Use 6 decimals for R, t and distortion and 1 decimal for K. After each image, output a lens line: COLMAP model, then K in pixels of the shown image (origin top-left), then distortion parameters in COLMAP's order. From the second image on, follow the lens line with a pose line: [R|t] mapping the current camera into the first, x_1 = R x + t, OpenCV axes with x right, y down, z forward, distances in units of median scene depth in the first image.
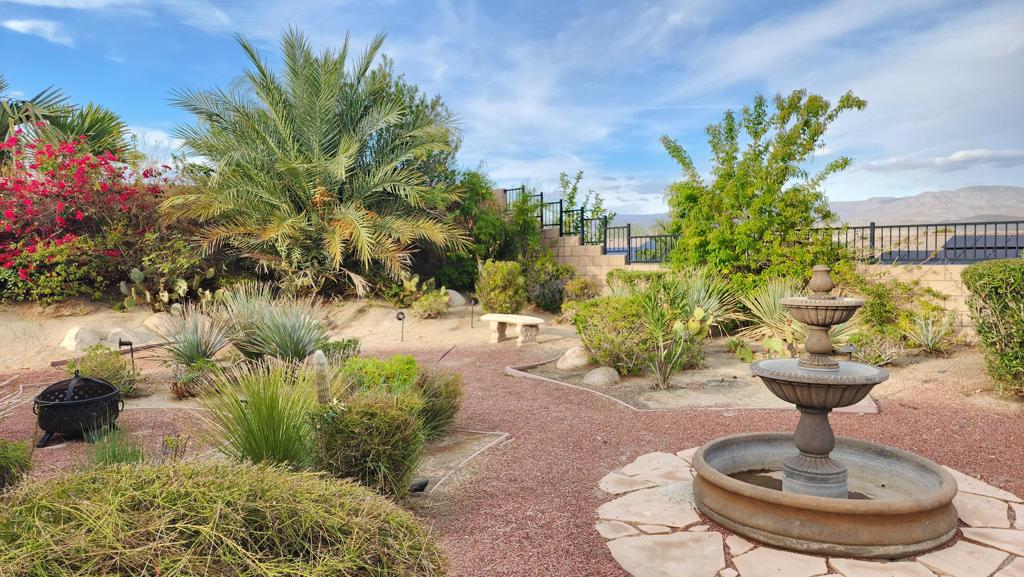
lens RADIAL K [[680.4, 0, 527.4], [0, 680.4, 304.0], [0, 0, 1]] dist [0.085745, -0.084659]
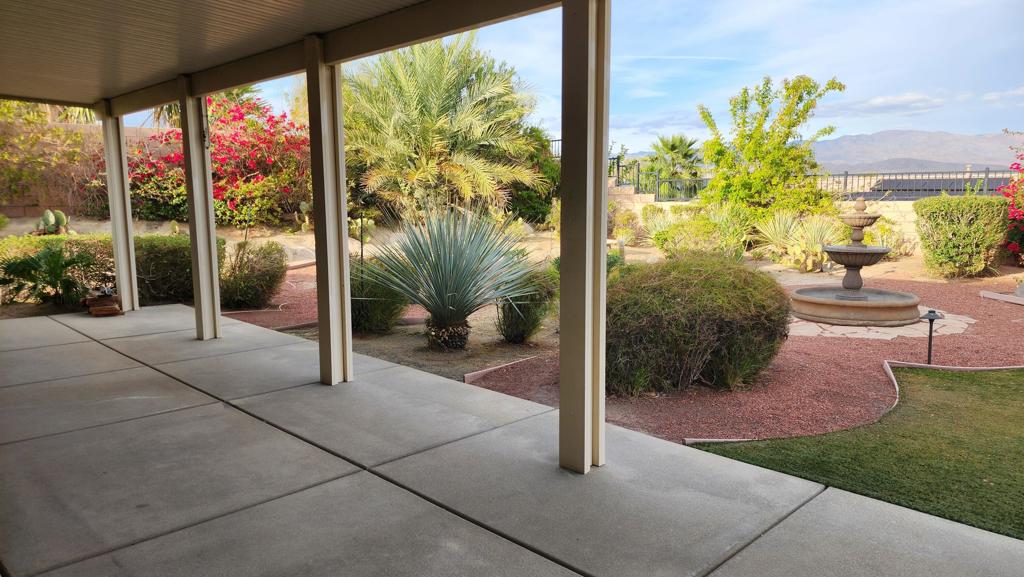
lens RADIAL K [[680.4, 0, 519.7], [0, 680.4, 298.9], [0, 0, 1]] dist [0.085745, -0.084659]
pose [[0.996028, -0.006646, 0.088789, -0.278268], [-0.000395, 0.996870, 0.079051, 0.030026], [-0.089036, -0.078772, 0.992909, -0.353214]]
